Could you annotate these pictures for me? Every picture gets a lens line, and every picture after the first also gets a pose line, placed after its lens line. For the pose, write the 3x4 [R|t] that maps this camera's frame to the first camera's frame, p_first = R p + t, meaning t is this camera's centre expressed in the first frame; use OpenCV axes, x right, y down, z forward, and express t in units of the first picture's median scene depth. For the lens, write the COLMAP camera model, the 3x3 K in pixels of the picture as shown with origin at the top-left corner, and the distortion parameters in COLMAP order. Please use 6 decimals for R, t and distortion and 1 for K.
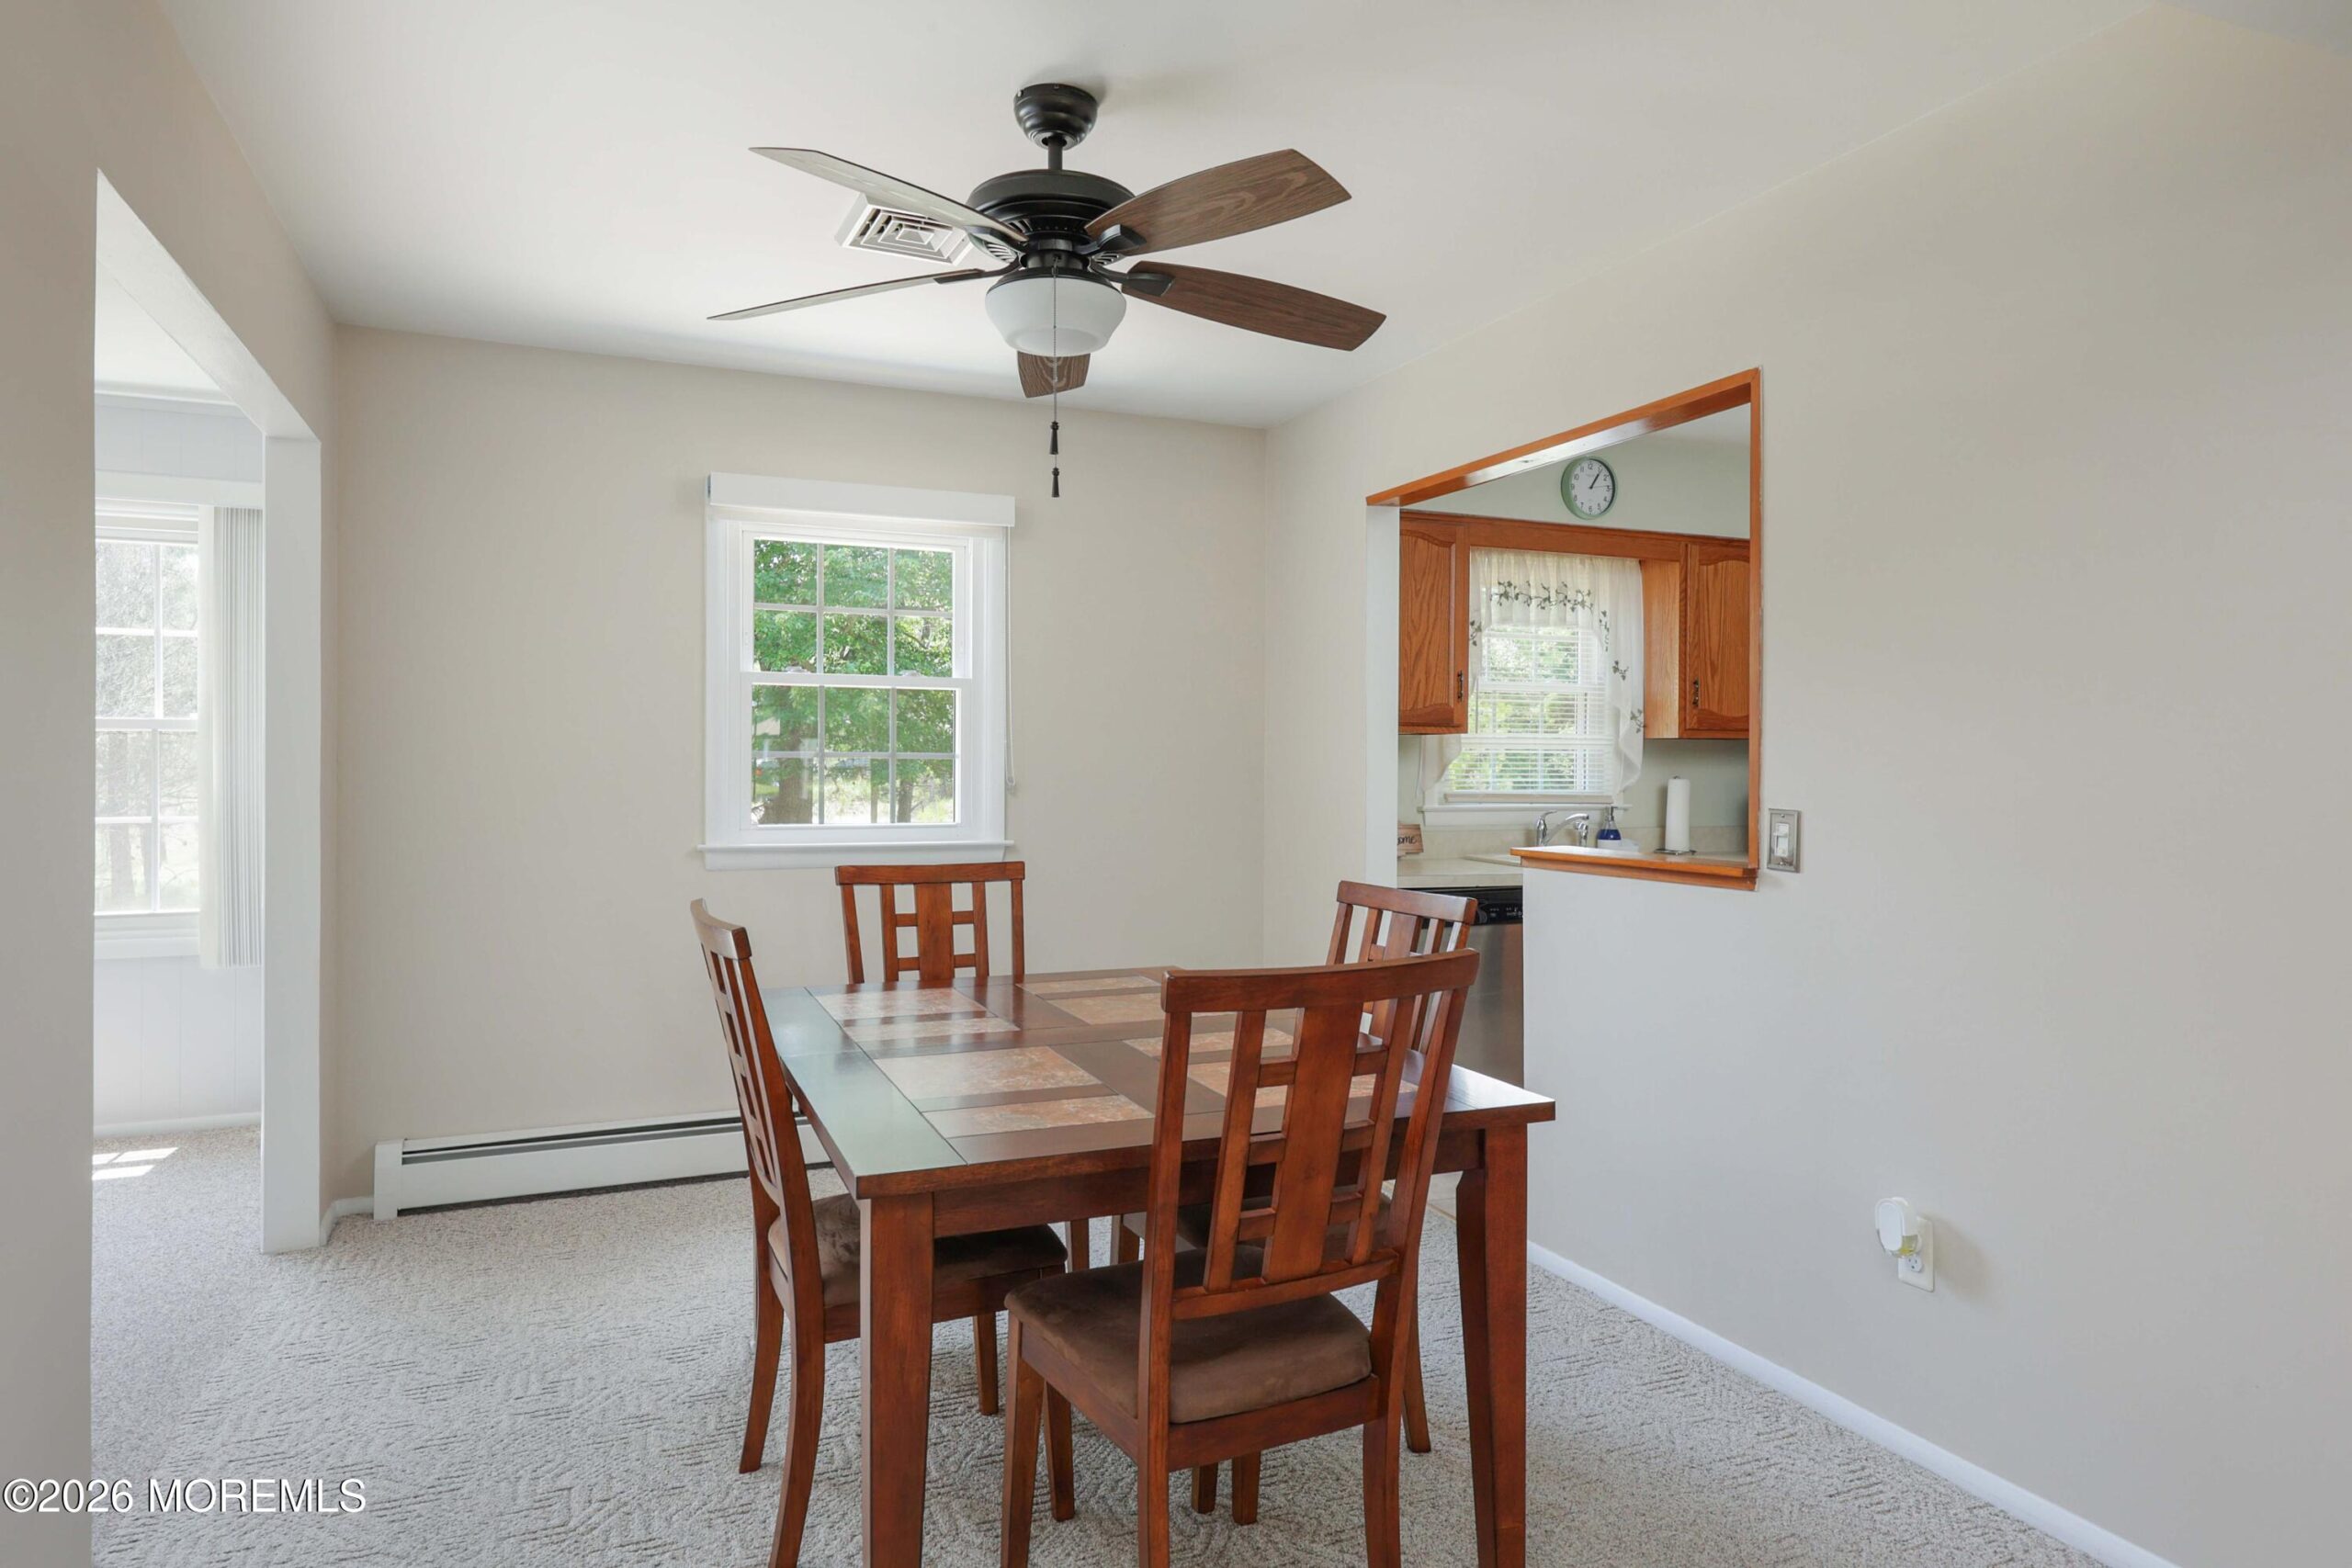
lens RADIAL K [[1391.9, 0, 1176.0], [0, 1391.9, 784.0], [0, 0, 1]] dist [0.048278, -0.074938]
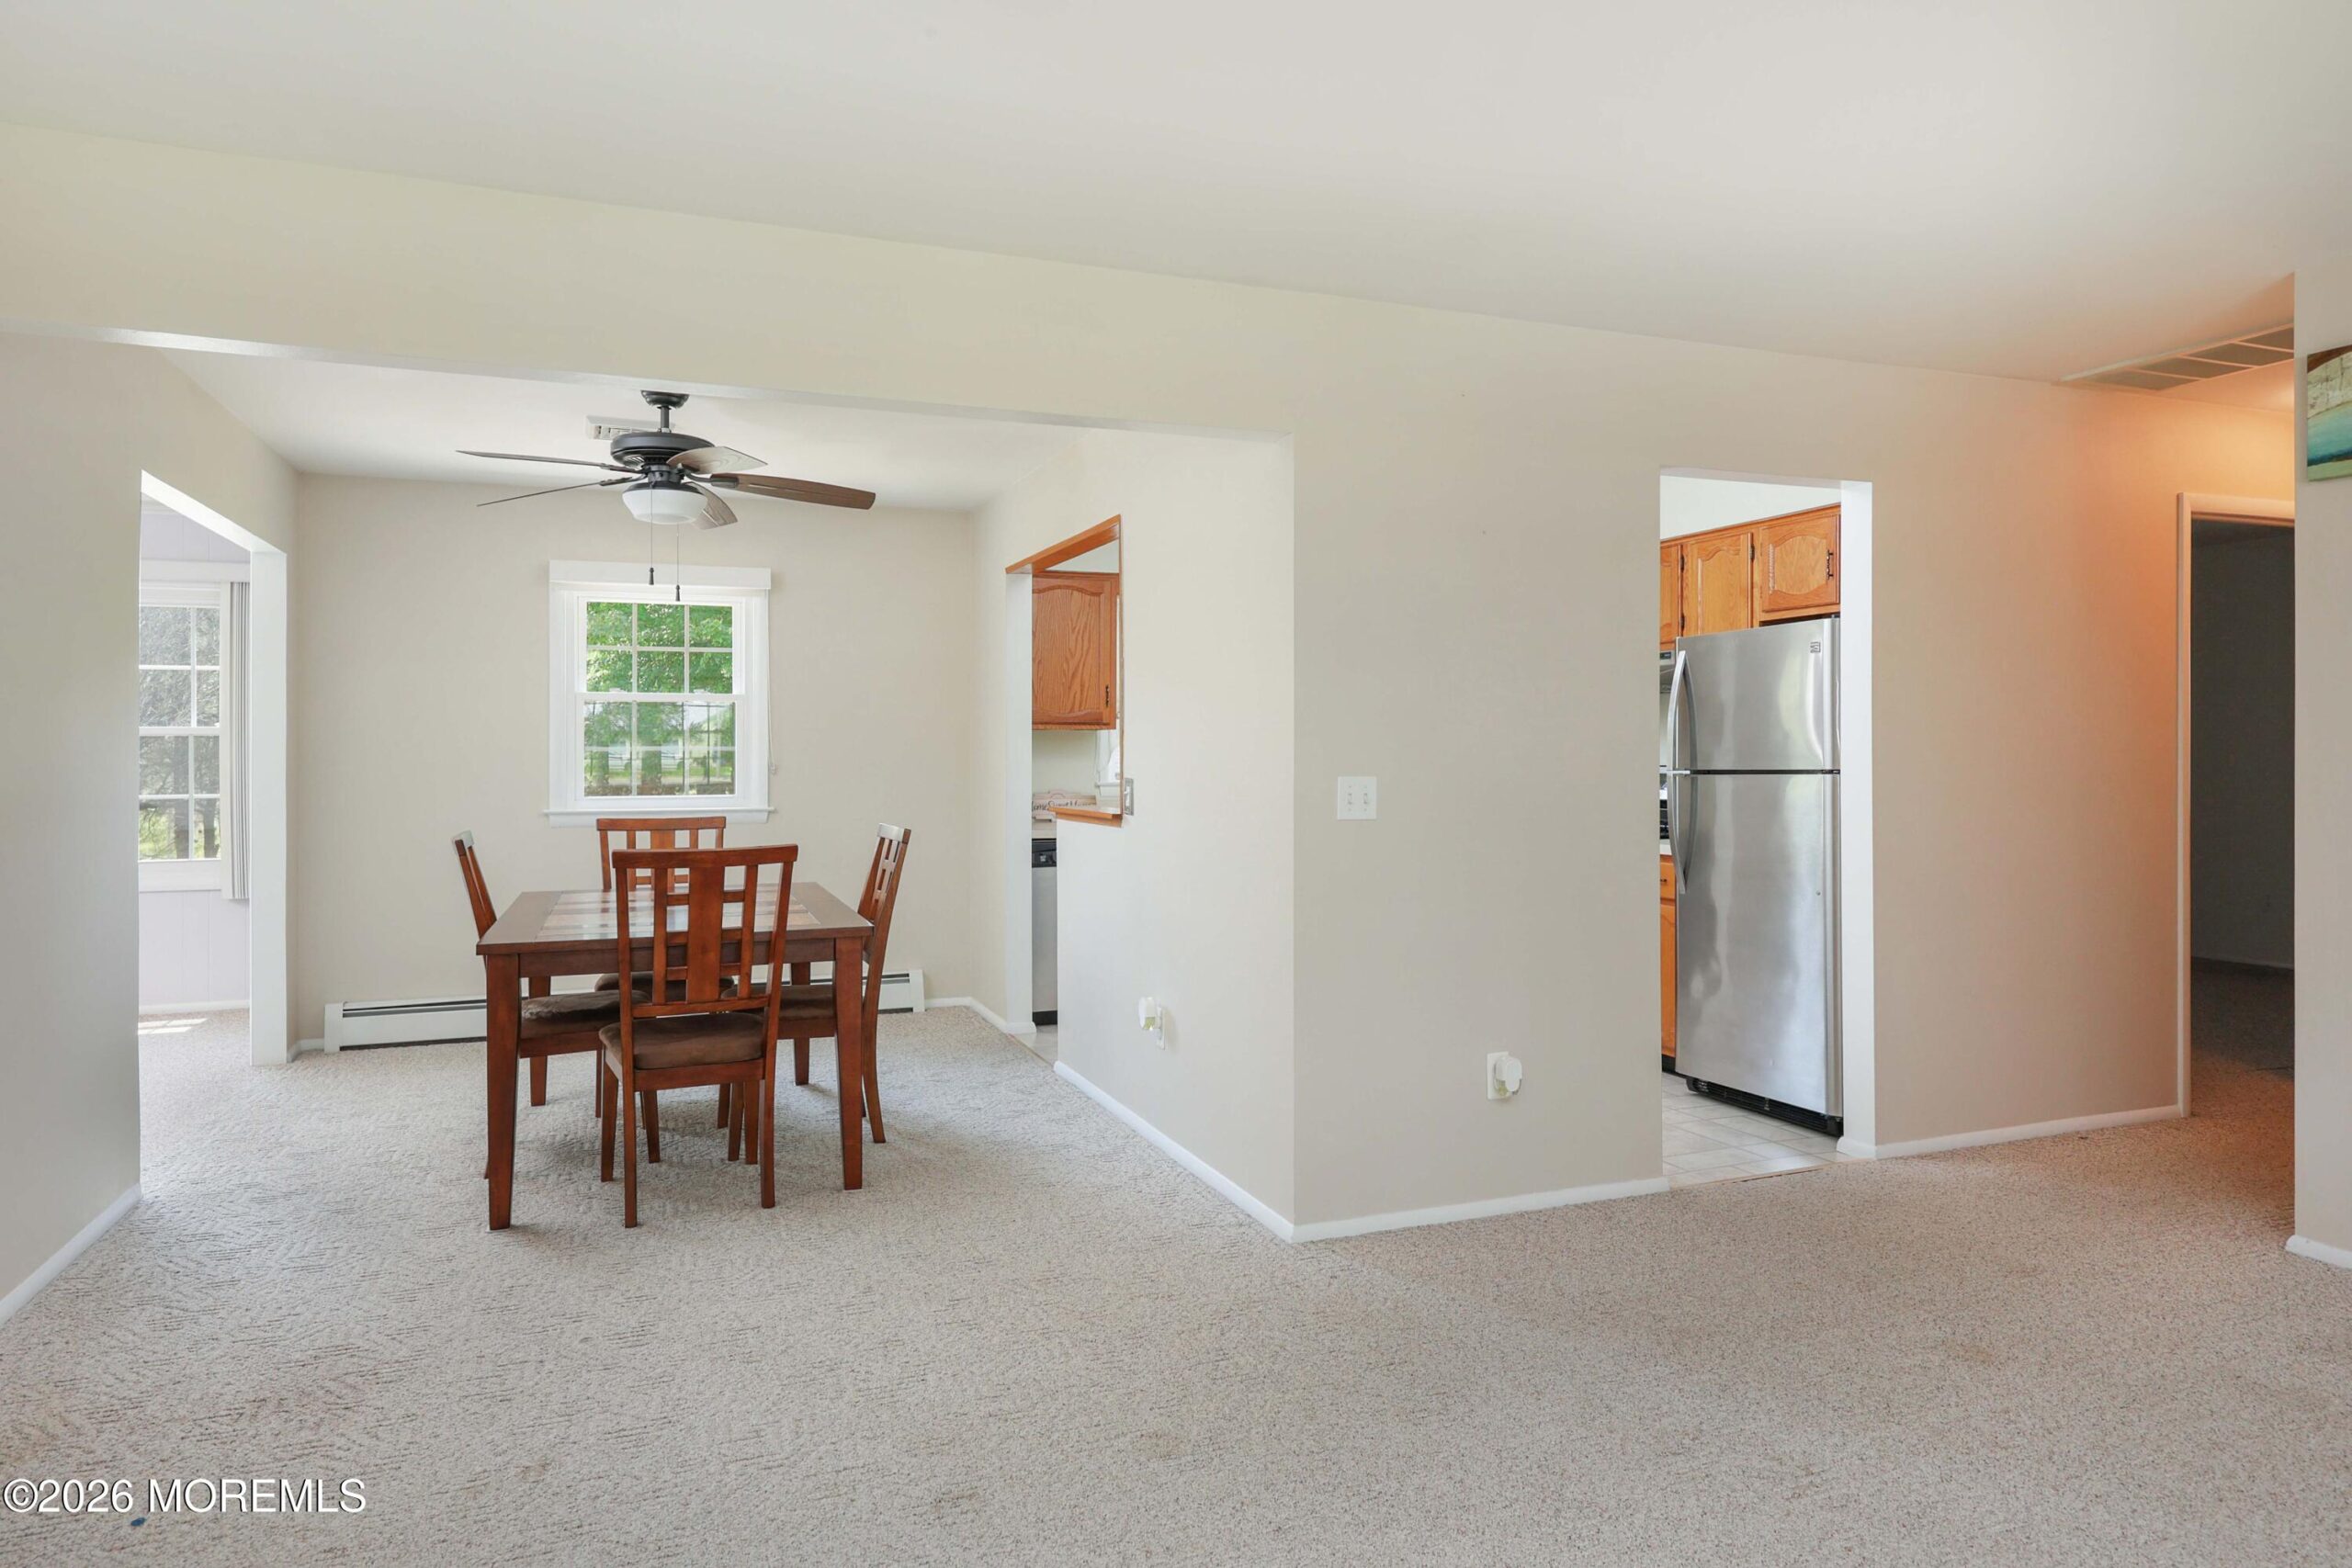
lens RADIAL K [[1408.6, 0, 1187.0], [0, 1408.6, 753.7], [0, 0, 1]] dist [0.005959, -0.001985]
pose [[0.999636, -0.006701, -0.026116, 0.342572], [0.006426, 0.999923, -0.010590, 0.003973], [0.026185, 0.010418, 0.999603, -0.432390]]
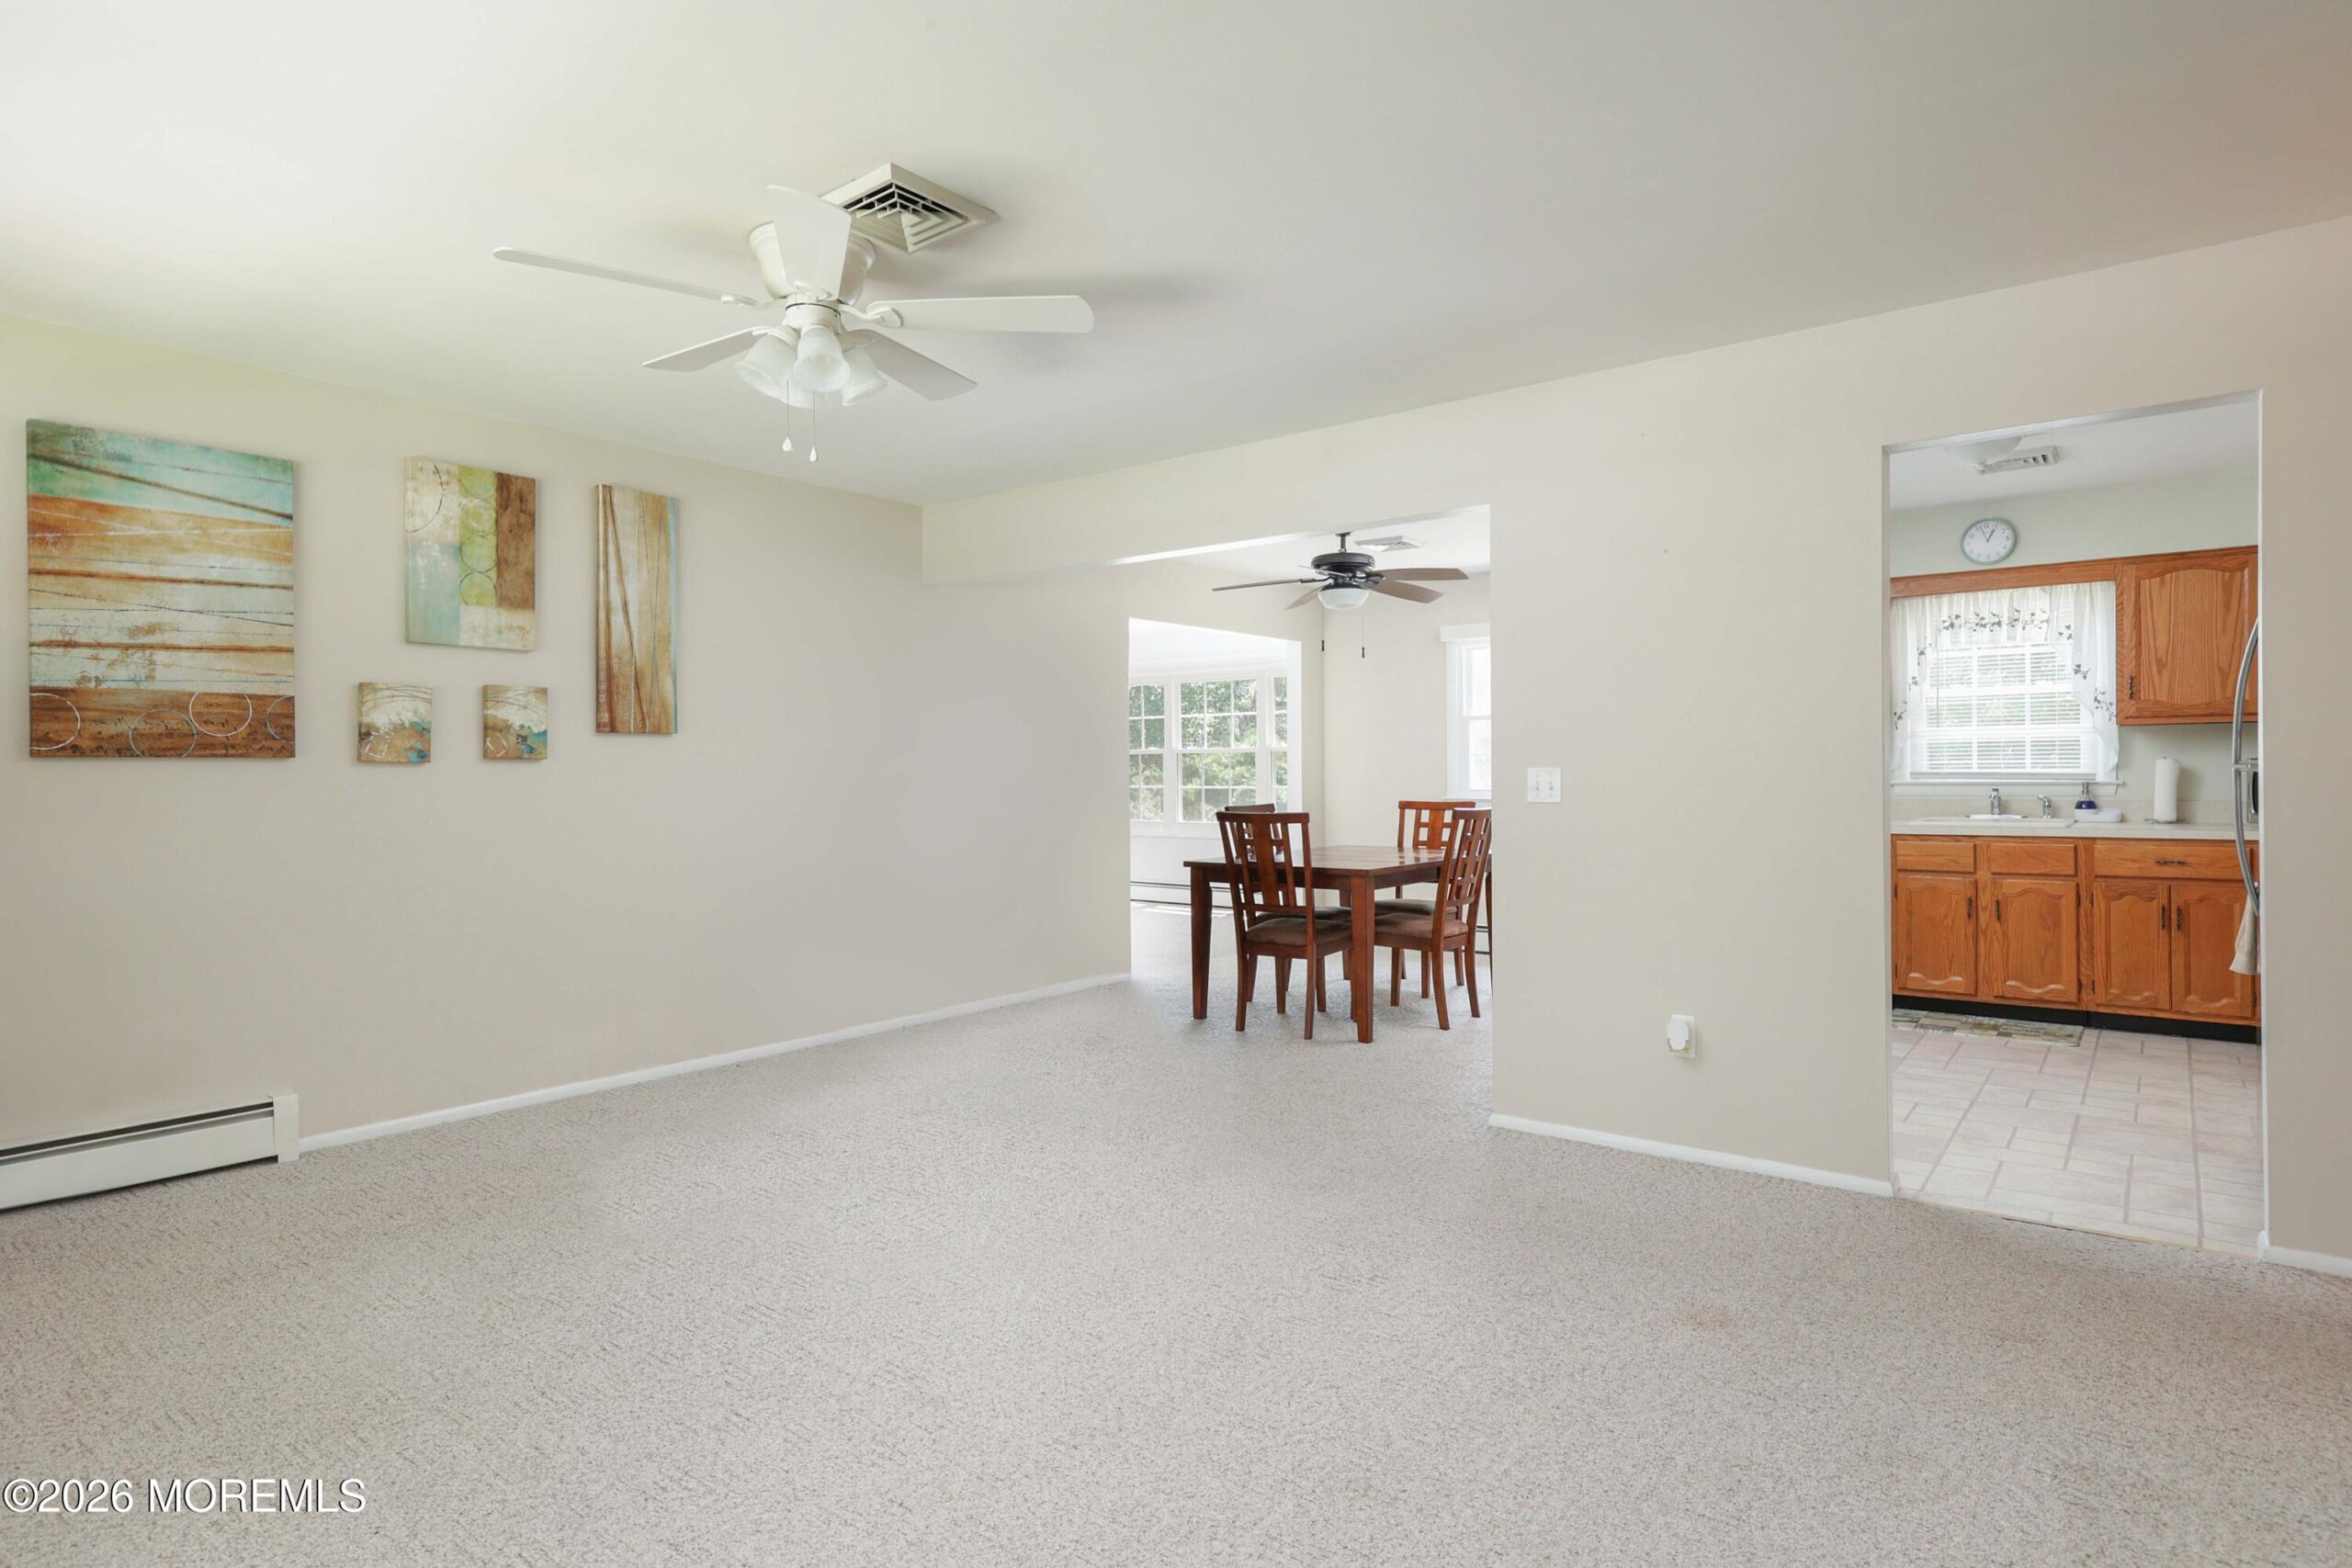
lens RADIAL K [[1268.4, 0, 1176.9], [0, 1268.4, 774.7], [0, 0, 1]] dist [0.008641, 0.001206]
pose [[0.487989, -0.004967, -0.872835, 1.075897], [0.000676, 0.999986, -0.005313, 0.018152], [0.872849, 0.002002, 0.487986, -0.293224]]
